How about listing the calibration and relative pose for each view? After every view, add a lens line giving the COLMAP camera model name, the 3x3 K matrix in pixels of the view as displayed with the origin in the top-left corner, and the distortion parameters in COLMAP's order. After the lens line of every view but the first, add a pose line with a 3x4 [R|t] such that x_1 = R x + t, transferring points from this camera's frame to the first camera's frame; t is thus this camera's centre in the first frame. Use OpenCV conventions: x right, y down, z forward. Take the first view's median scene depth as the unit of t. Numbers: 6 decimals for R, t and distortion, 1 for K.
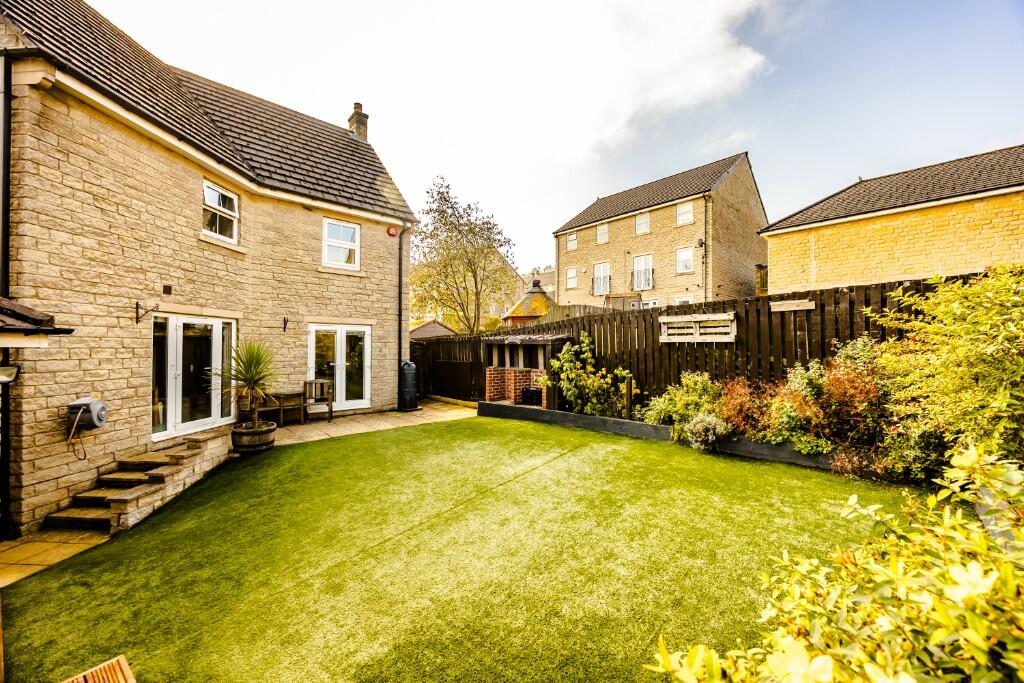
lens RADIAL K [[407.5, 0, 512.0], [0, 407.5, 341.5], [0, 0, 1]] dist [-0.000650, 0.000081]
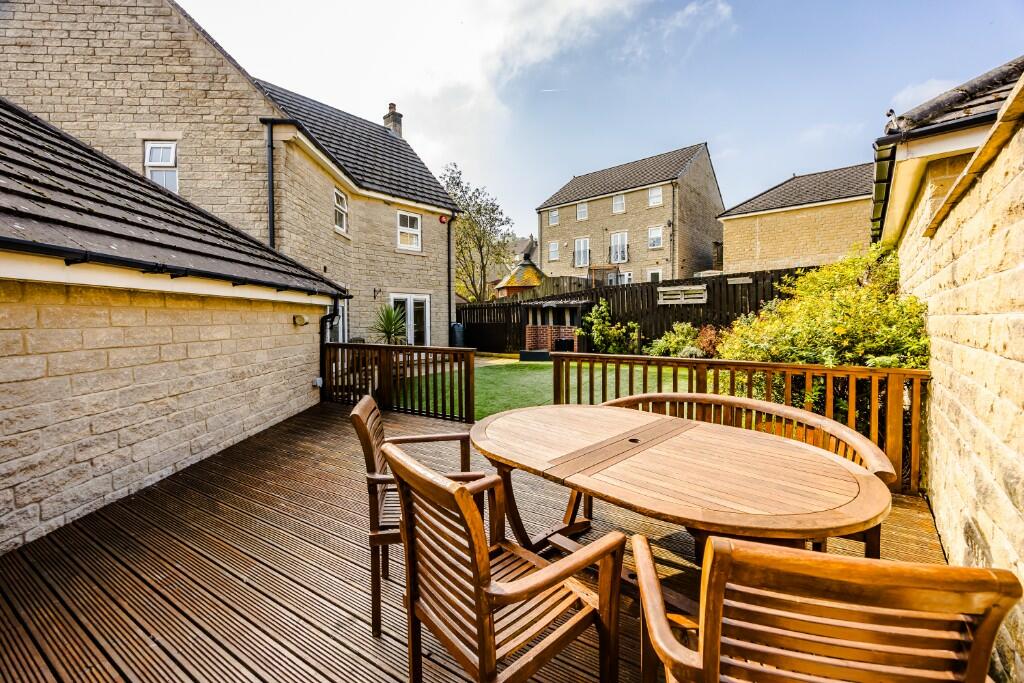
lens RADIAL K [[403.2, 0, 522.0], [0, 403.2, 322.6], [0, 0, 1]] dist [-0.004034, -0.000297]
pose [[0.994862, -0.010911, 0.100655, -0.212152], [0.007981, 0.999534, 0.029474, 0.015934], [-0.100930, -0.028519, 0.994485, -0.320336]]
